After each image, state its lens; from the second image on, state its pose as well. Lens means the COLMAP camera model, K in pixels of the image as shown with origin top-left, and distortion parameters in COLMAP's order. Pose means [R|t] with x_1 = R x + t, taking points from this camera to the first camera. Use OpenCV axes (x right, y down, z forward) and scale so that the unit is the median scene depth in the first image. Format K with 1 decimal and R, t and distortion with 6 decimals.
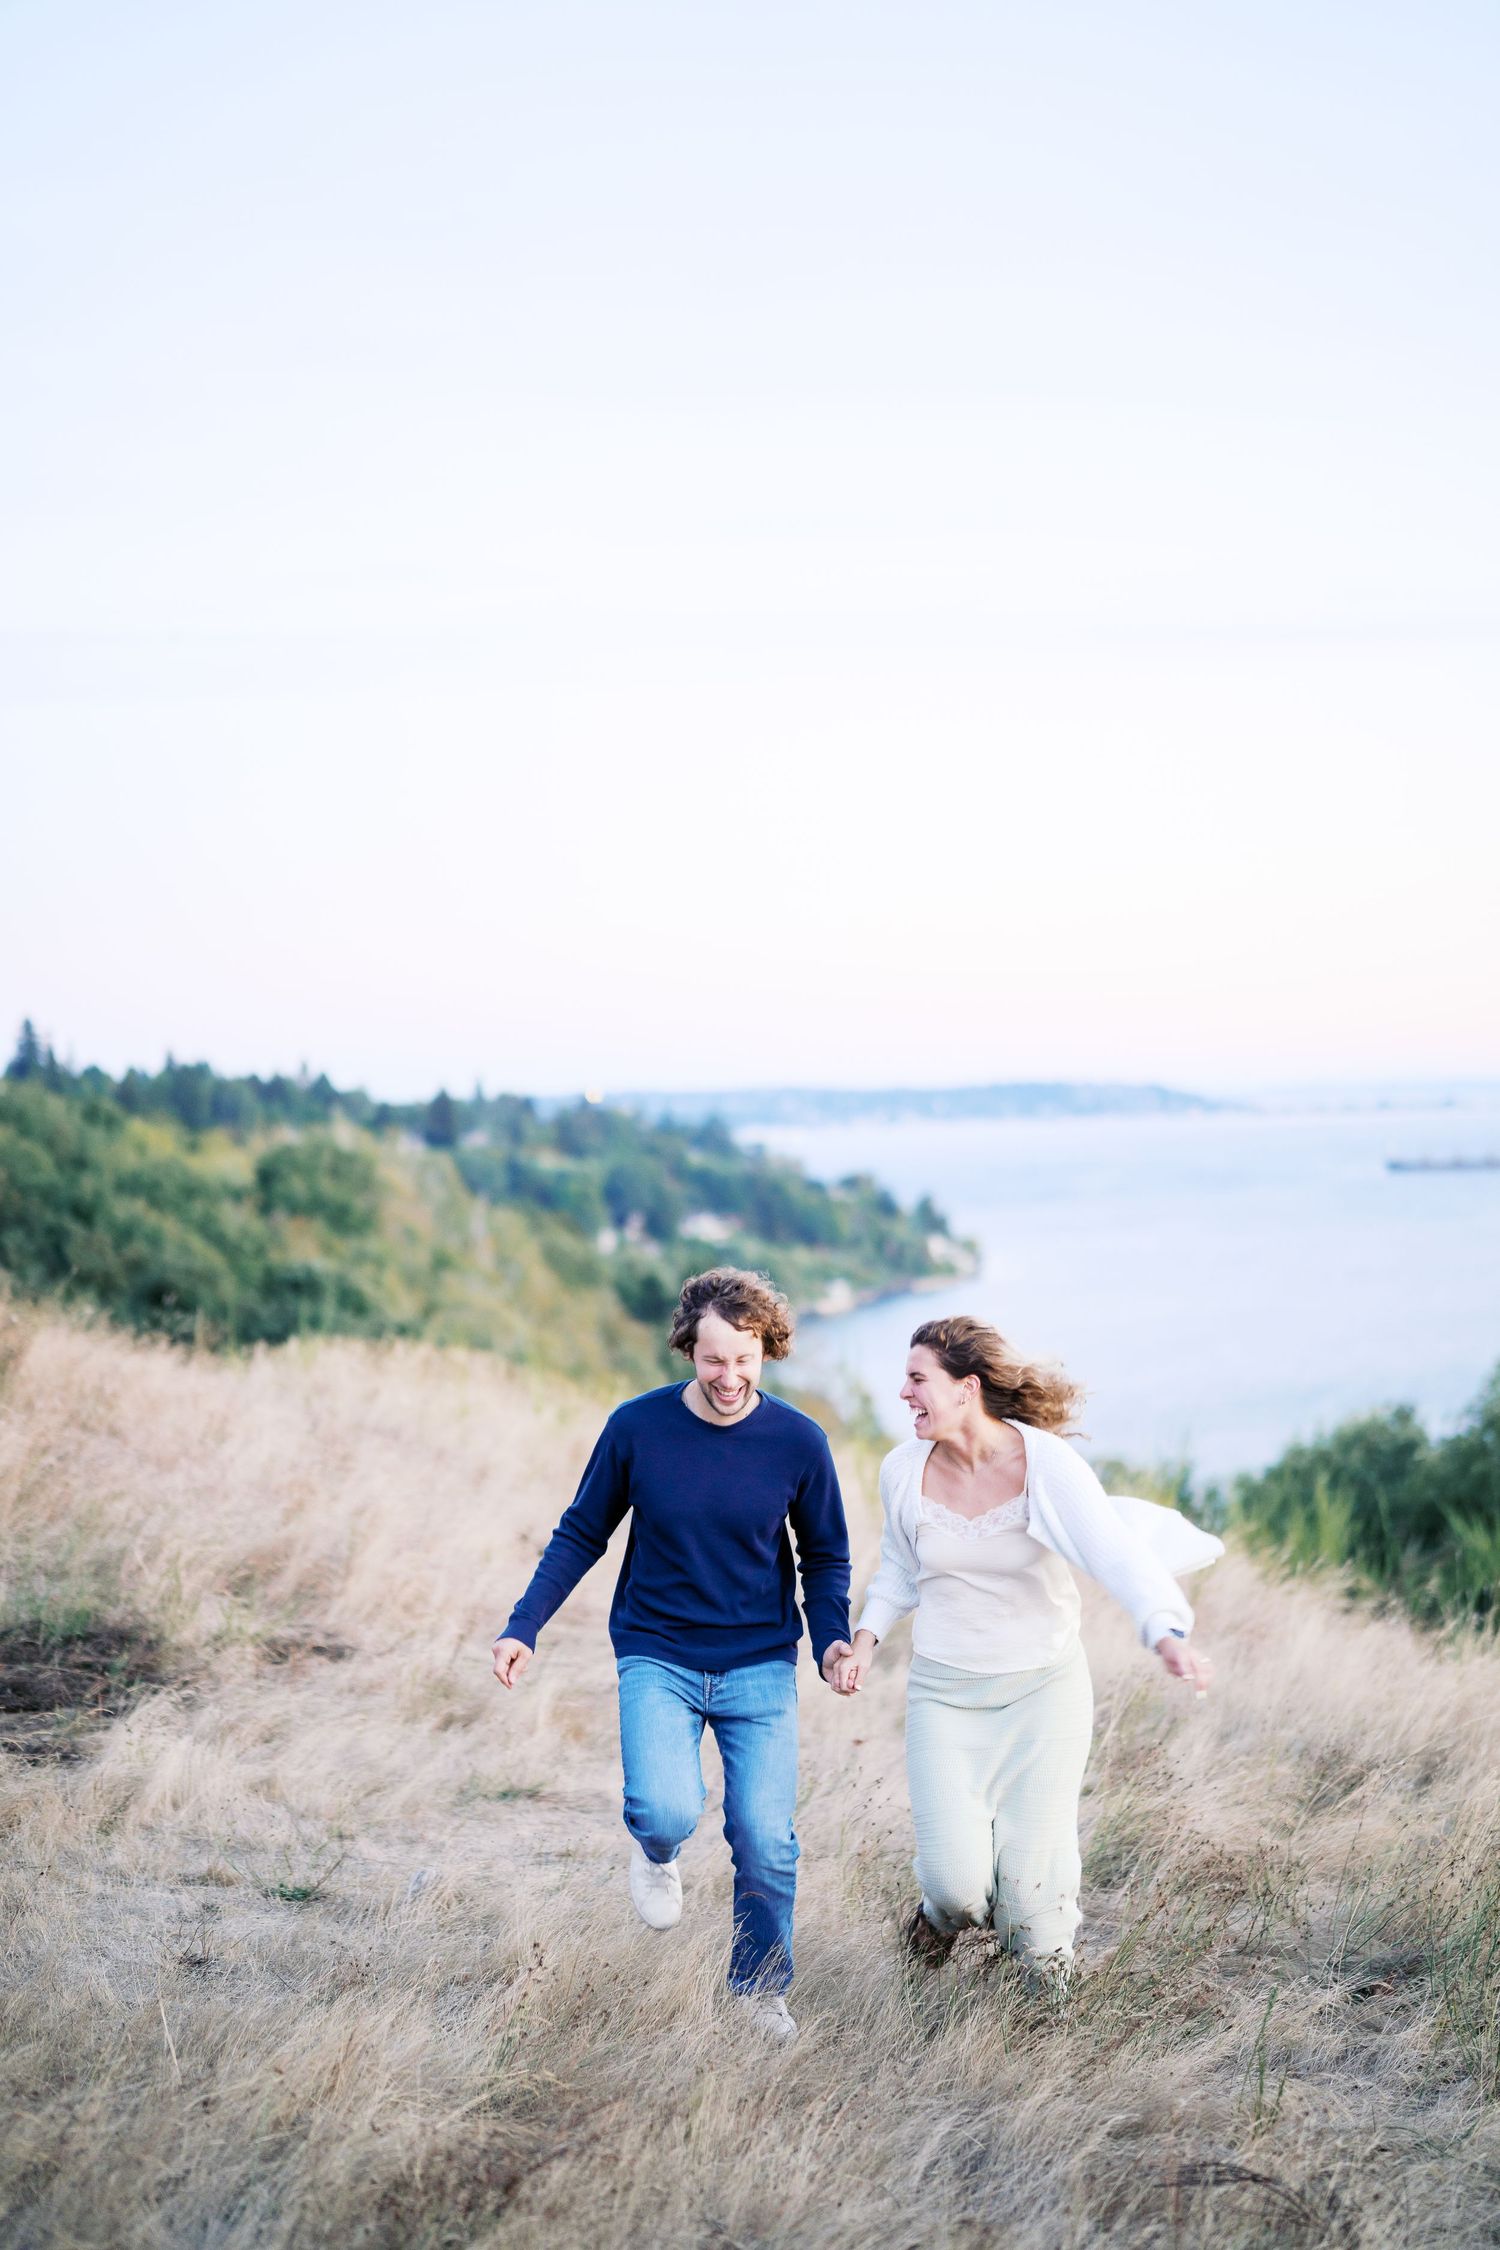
lens RADIAL K [[3012.5, 0, 750.0], [0, 3012.5, 1125.0], [0, 0, 1]] dist [-0.134178, 0.835214]
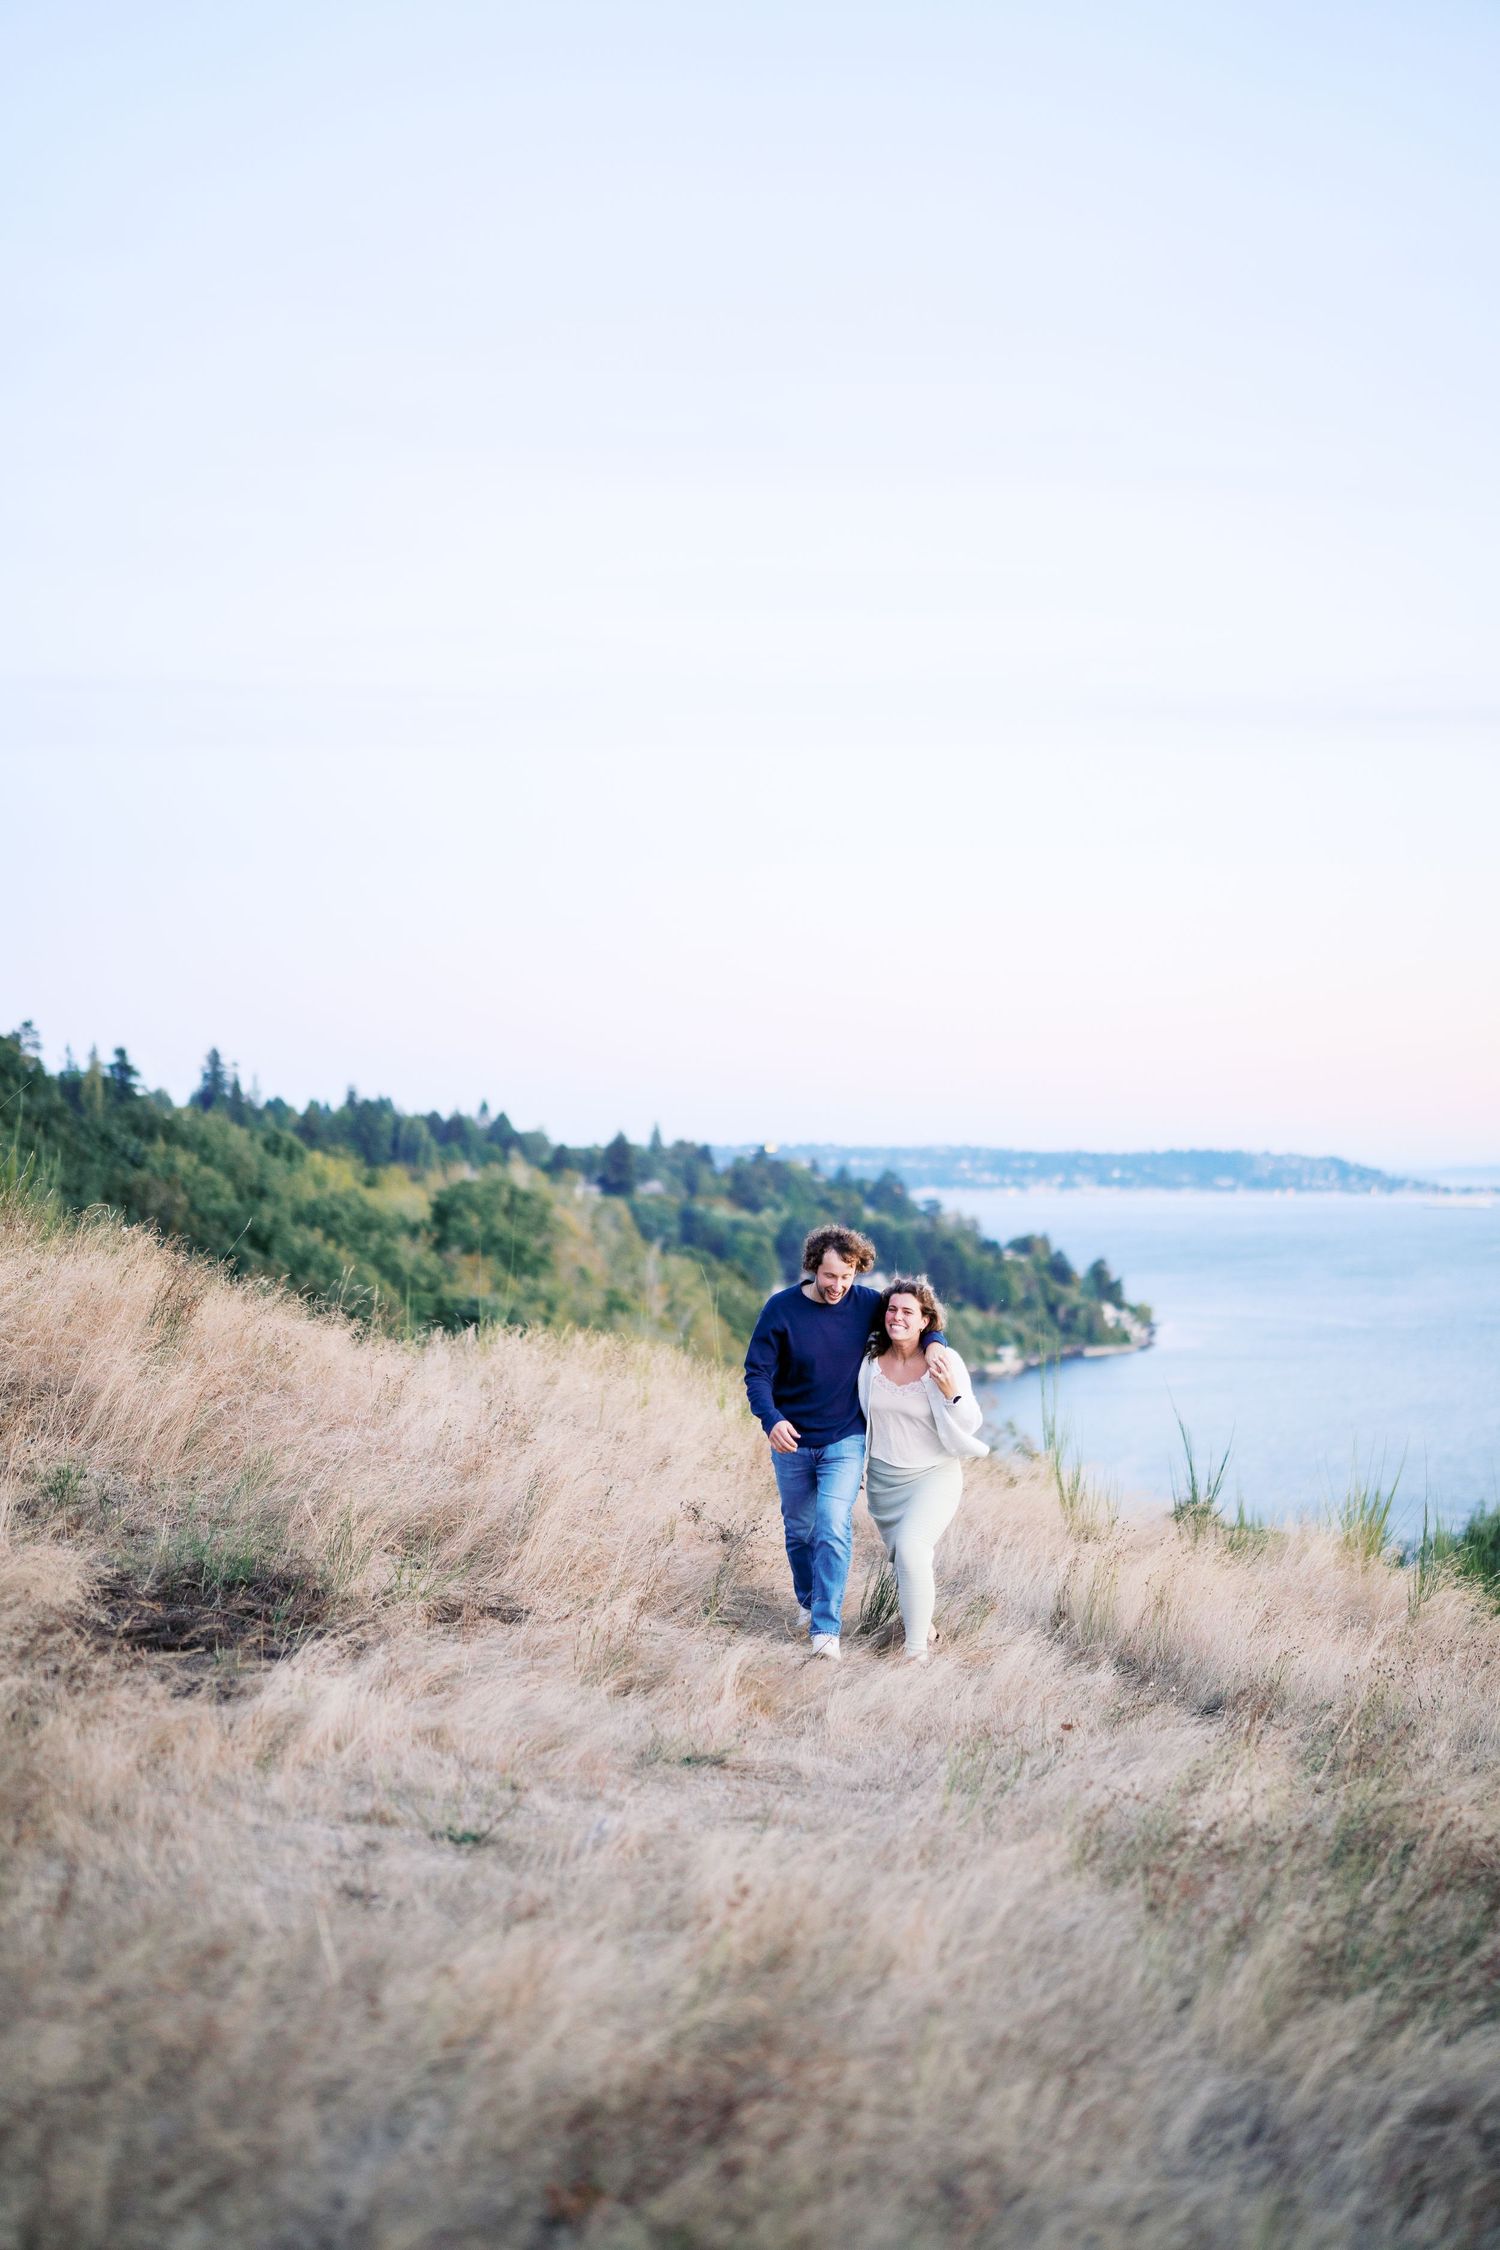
lens RADIAL K [[3012.5, 0, 750.0], [0, 3012.5, 1125.0], [0, 0, 1]] dist [-0.134178, 0.835214]
pose [[0.997530, 0.038250, -0.058913, -0.011926], [-0.039340, 0.999073, -0.017457, 0.032404], [0.058190, 0.019732, 0.998110, 0.053337]]
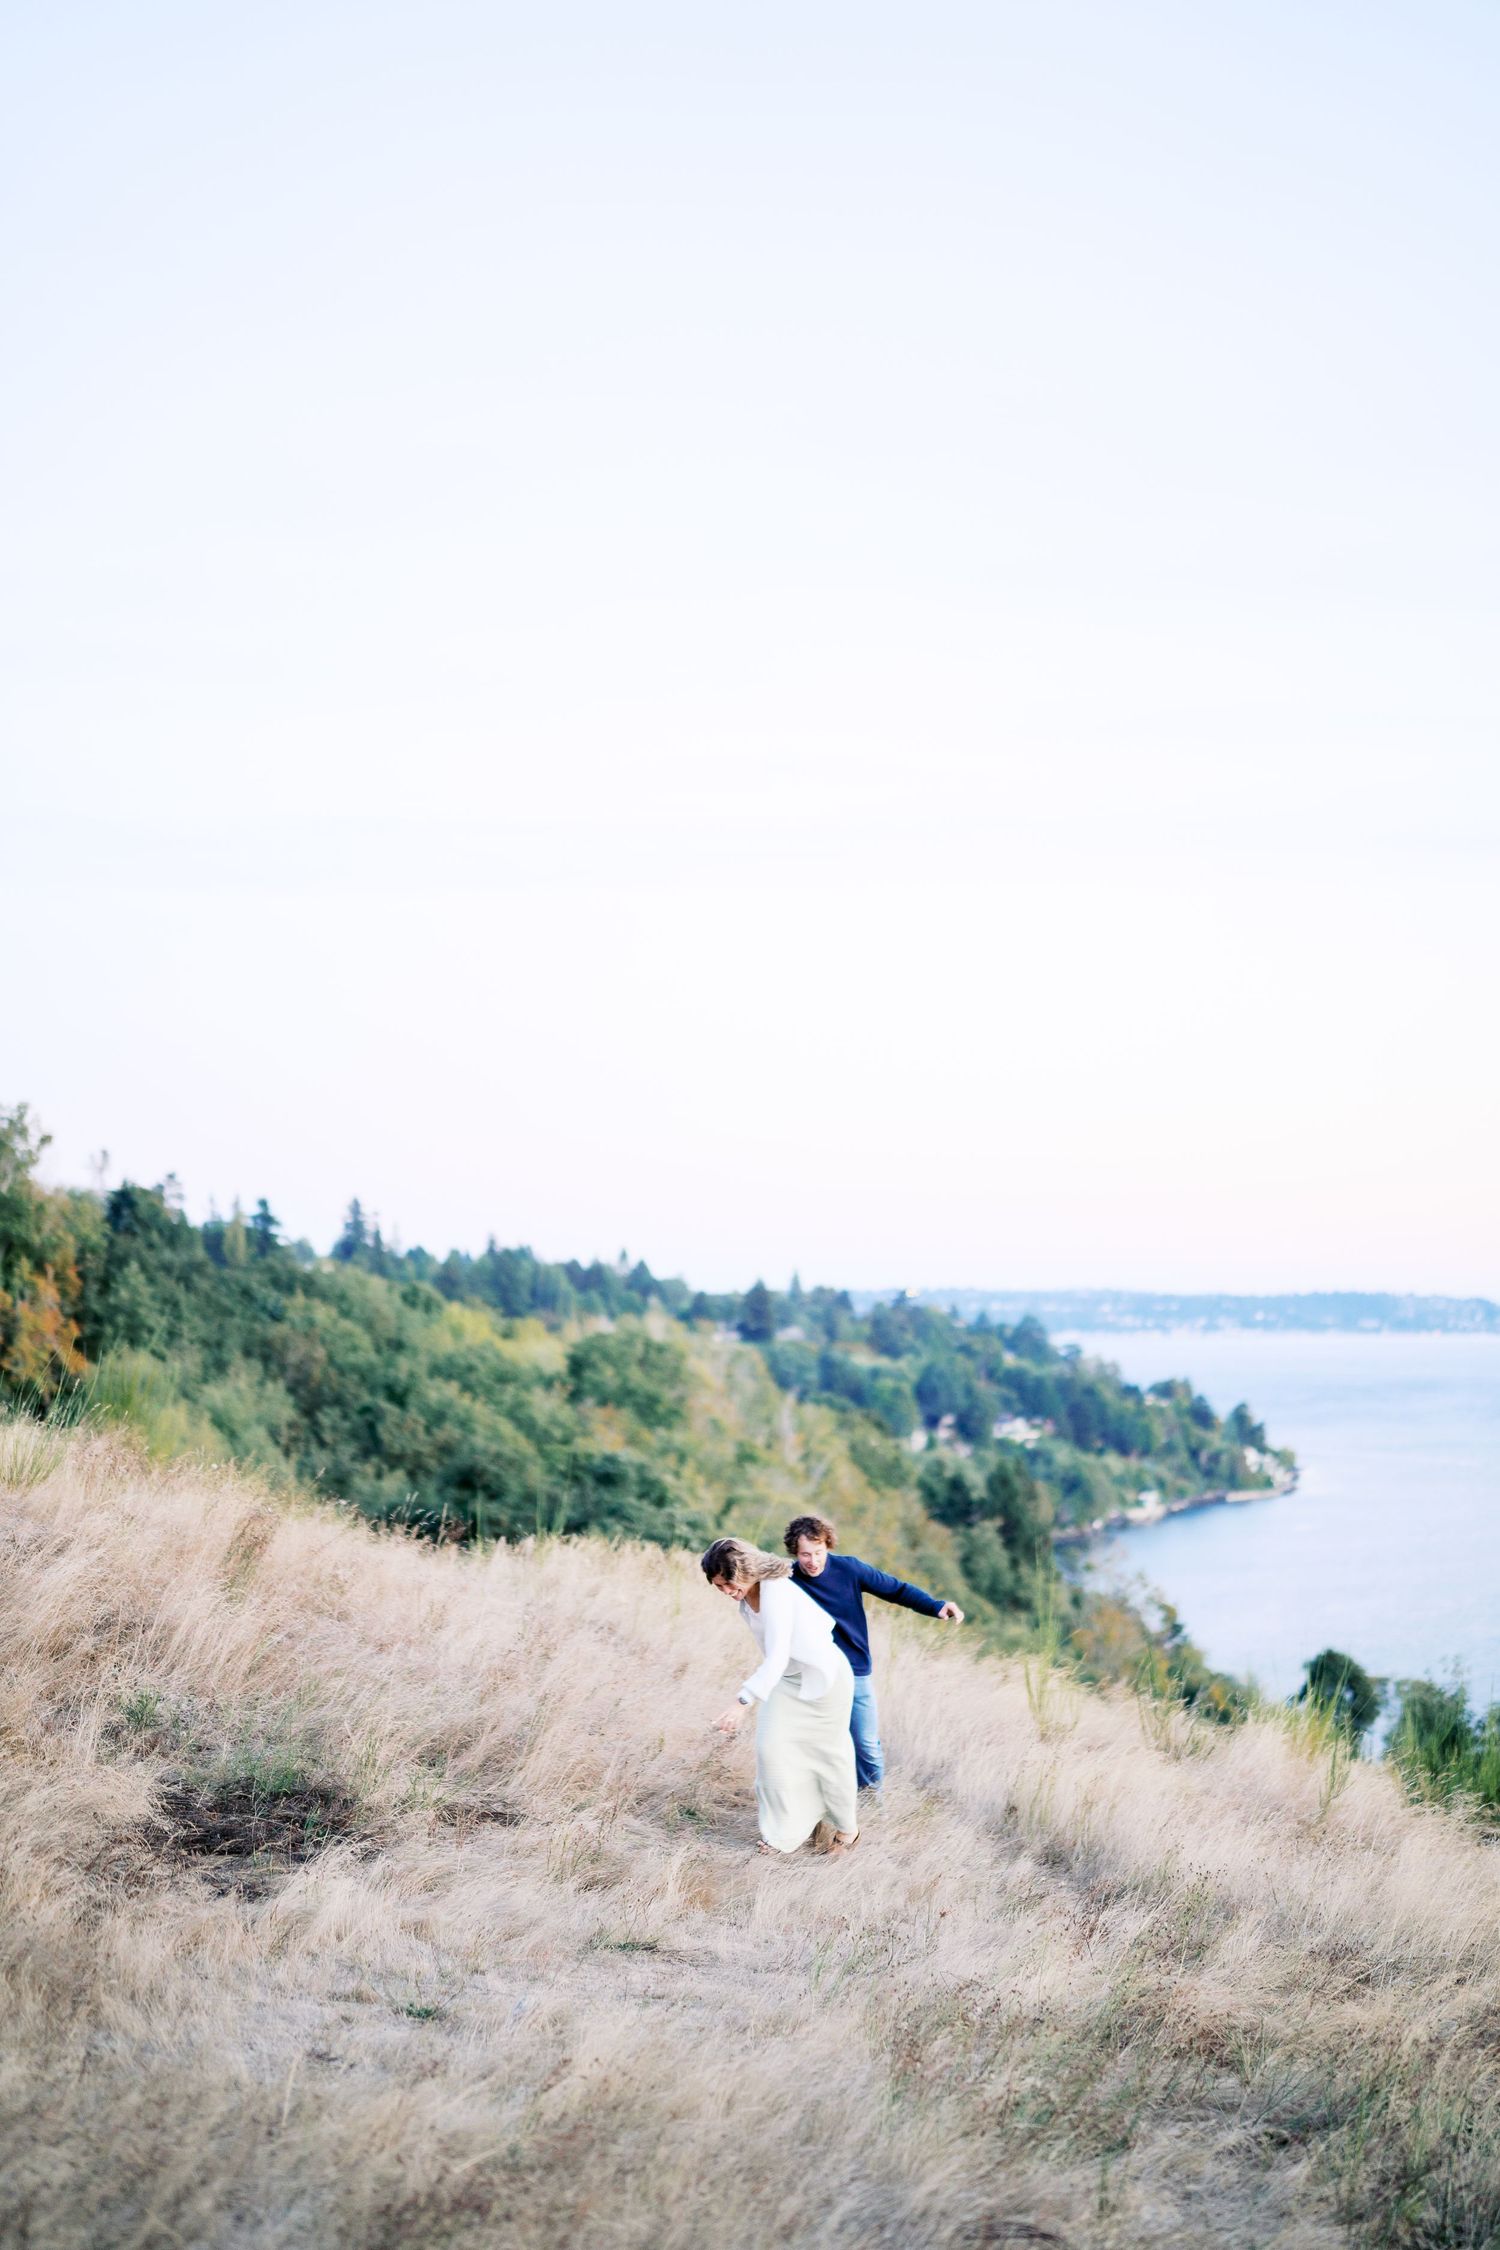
lens RADIAL K [[3012.5, 0, 750.0], [0, 3012.5, 1125.0], [0, 0, 1]] dist [-0.134178, 0.835214]
pose [[0.993933, 0.026767, -0.106681, 0.062391], [-0.033712, 0.997390, -0.063845, -0.016422], [0.104694, 0.067054, 0.992241, -0.128108]]
